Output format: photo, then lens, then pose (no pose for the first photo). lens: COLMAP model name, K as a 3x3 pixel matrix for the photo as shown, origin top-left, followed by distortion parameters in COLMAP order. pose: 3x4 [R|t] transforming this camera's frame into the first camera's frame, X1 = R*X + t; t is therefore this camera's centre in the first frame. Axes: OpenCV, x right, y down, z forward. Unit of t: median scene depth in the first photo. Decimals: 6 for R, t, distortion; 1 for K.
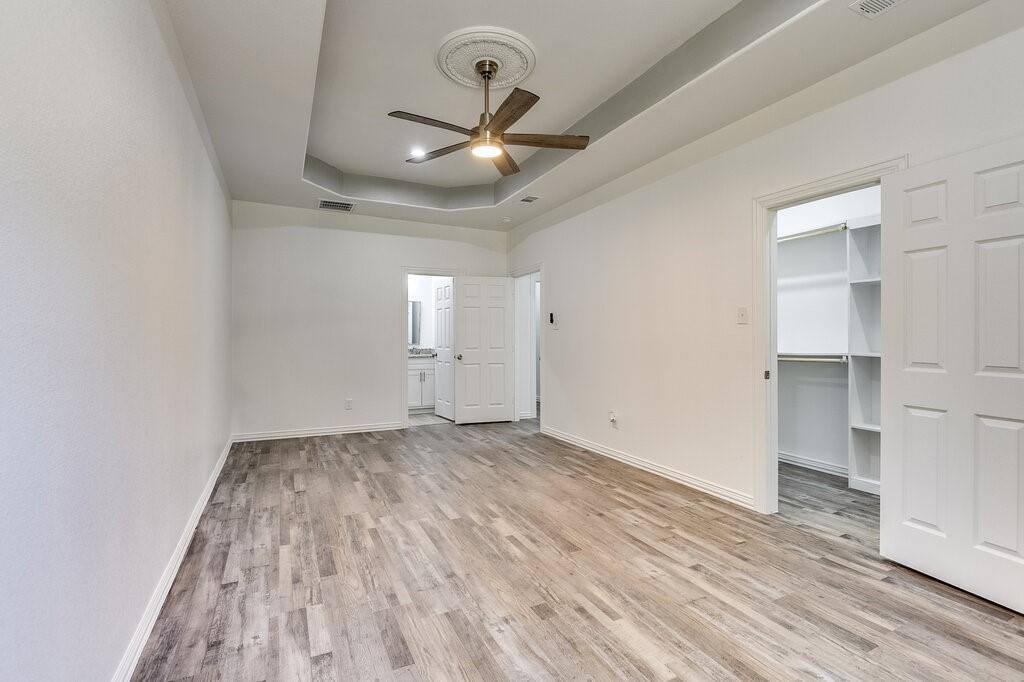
lens RADIAL K [[474.1, 0, 511.7], [0, 474.1, 338.1], [0, 0, 1]] dist [-0.002981, -0.007144]
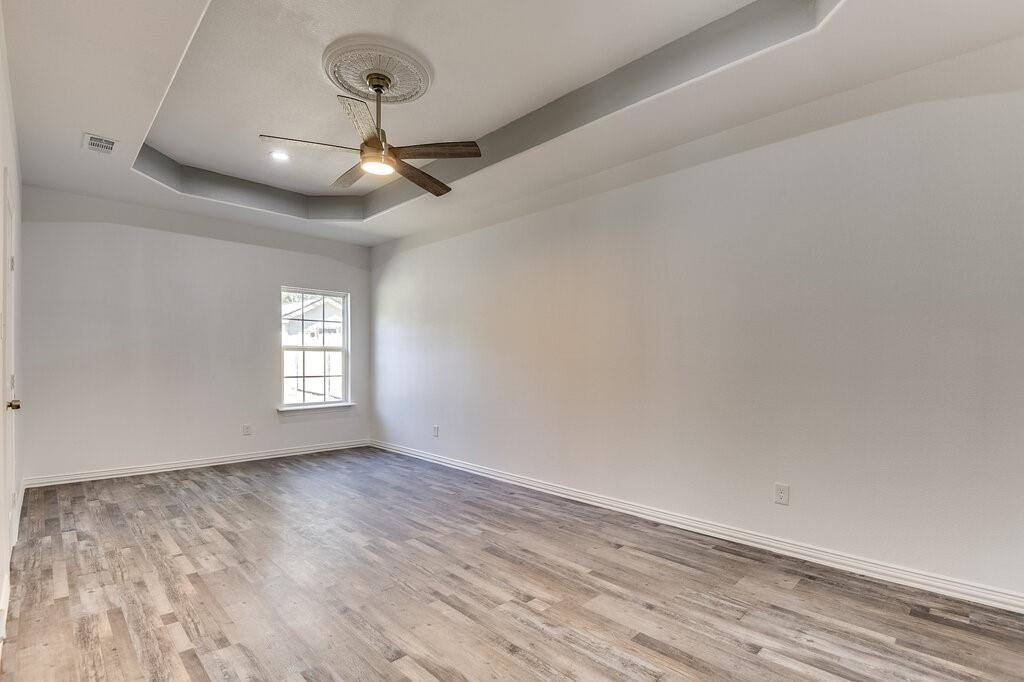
lens RADIAL K [[474.1, 0, 513.1], [0, 474.1, 350.4], [0, 0, 1]] dist [-0.002981, -0.007144]
pose [[-0.946046, -0.009884, -0.323882, 0.002250], [-0.004846, 0.999854, -0.016357, -0.006731], [0.323996, -0.013905, -0.945956, 2.118351]]
